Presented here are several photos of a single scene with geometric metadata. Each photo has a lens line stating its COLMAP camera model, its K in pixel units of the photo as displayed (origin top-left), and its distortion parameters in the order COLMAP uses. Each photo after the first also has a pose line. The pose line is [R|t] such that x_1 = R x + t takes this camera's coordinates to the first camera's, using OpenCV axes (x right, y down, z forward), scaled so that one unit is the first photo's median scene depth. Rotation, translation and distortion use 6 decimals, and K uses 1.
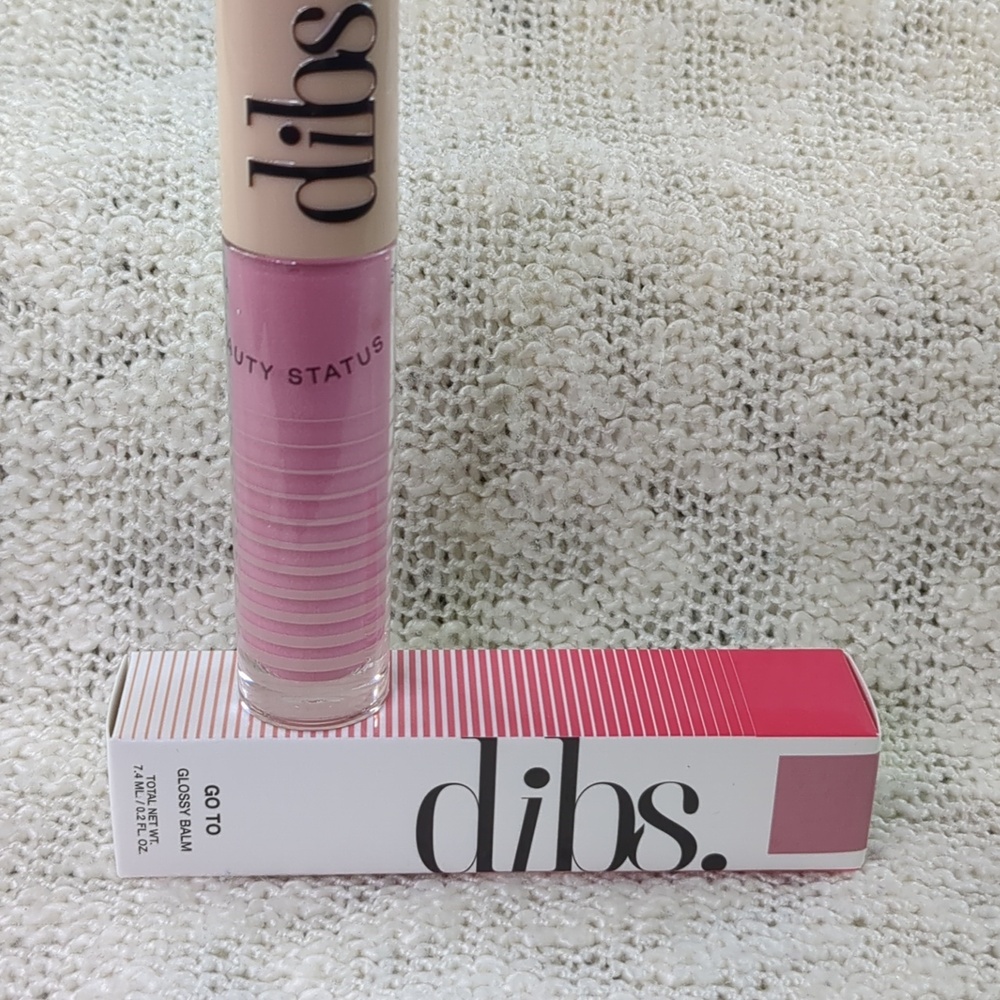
lens RADIAL K [[1760.3, 0, 501.6], [0, 1760.3, 505.8], [0, 0, 1]] dist [0.089952, -0.263891]
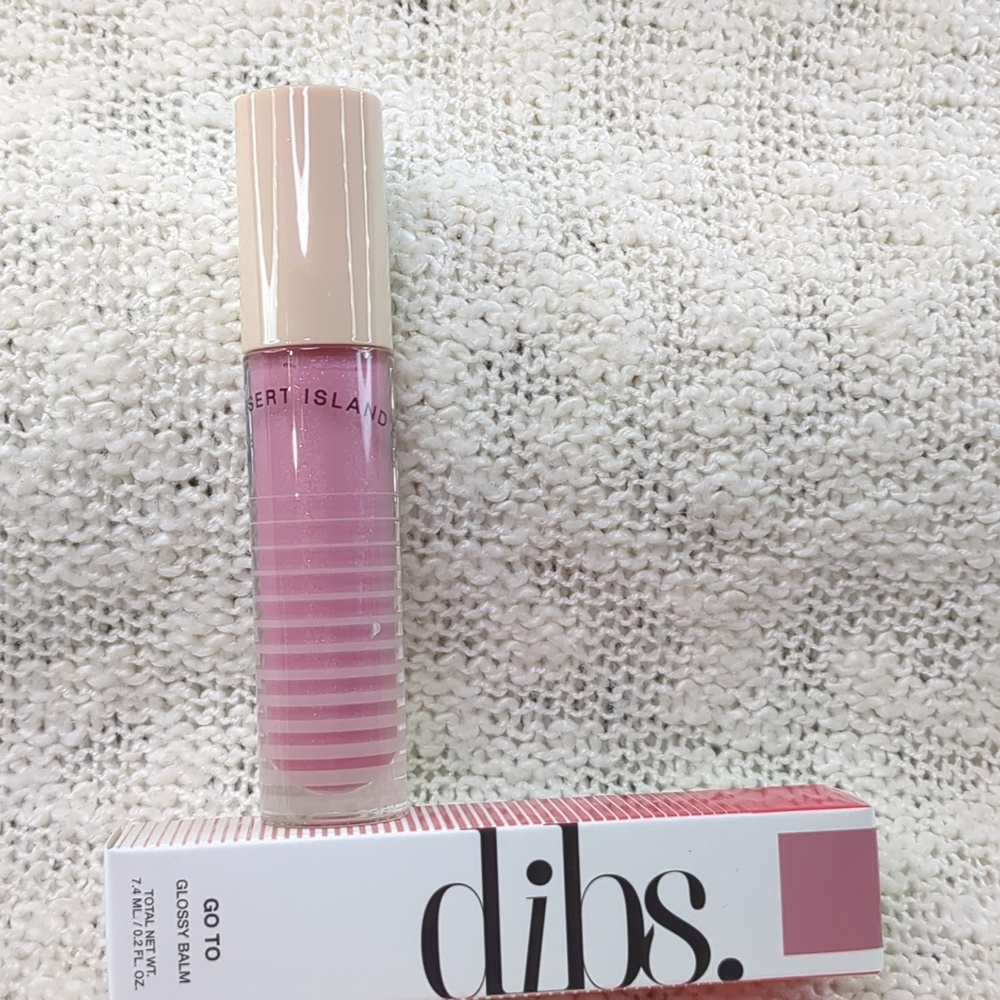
lens RADIAL K [[1760.3, 0, 501.6], [0, 1760.3, 505.8], [0, 0, 1]] dist [0.089952, -0.263891]
pose [[0.999803, 0.011963, 0.015846, 0.049054], [-0.015298, 0.972908, 0.230686, -0.266154], [-0.012657, -0.230883, 0.972899, 0.061674]]
